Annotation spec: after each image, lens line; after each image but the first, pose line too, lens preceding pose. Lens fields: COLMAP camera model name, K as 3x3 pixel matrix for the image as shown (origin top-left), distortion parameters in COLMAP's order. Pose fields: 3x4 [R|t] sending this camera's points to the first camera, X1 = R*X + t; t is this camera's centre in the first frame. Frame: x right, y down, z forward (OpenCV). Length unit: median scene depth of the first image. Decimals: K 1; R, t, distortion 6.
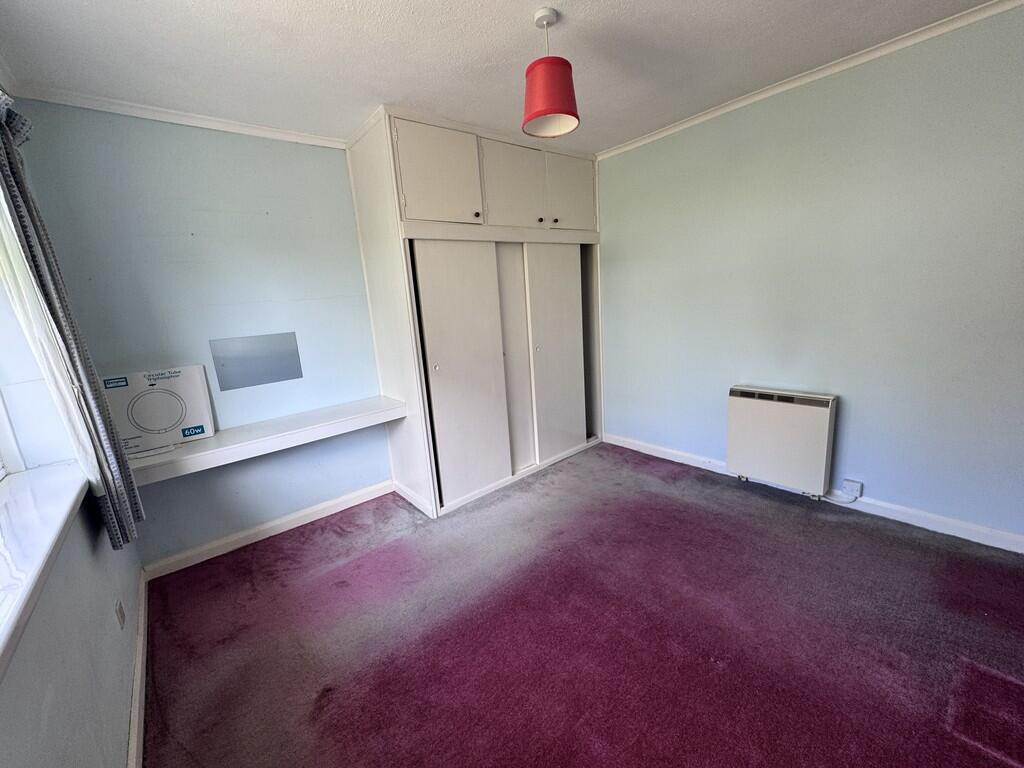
lens RADIAL K [[410.4, 0, 512.0], [0, 410.4, 384.0], [0, 0, 1]] dist [0.000366, 0.000054]
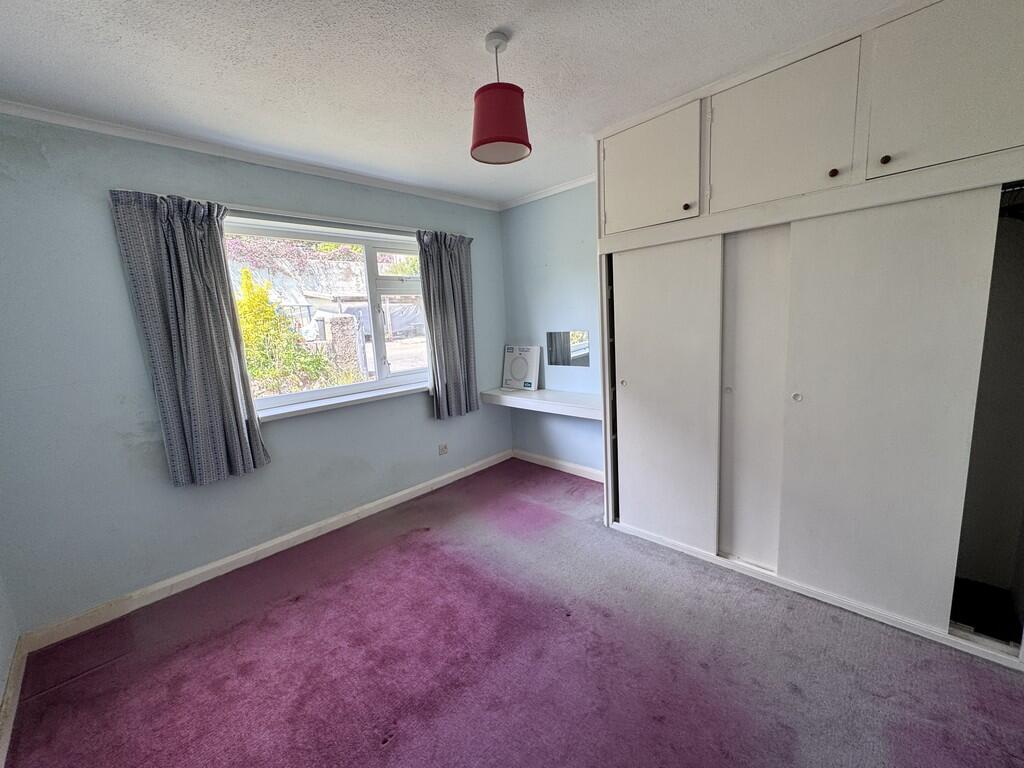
lens RADIAL K [[411.9, 0, 512.0], [0, 411.9, 384.0], [0, 0, 1]] dist [-0.000044, 0.000004]
pose [[0.088113, 0.226080, -0.970116, 0.726795], [-0.155832, 0.965041, 0.210743, -0.198294], [0.983846, 0.132606, 0.120263, 0.618740]]
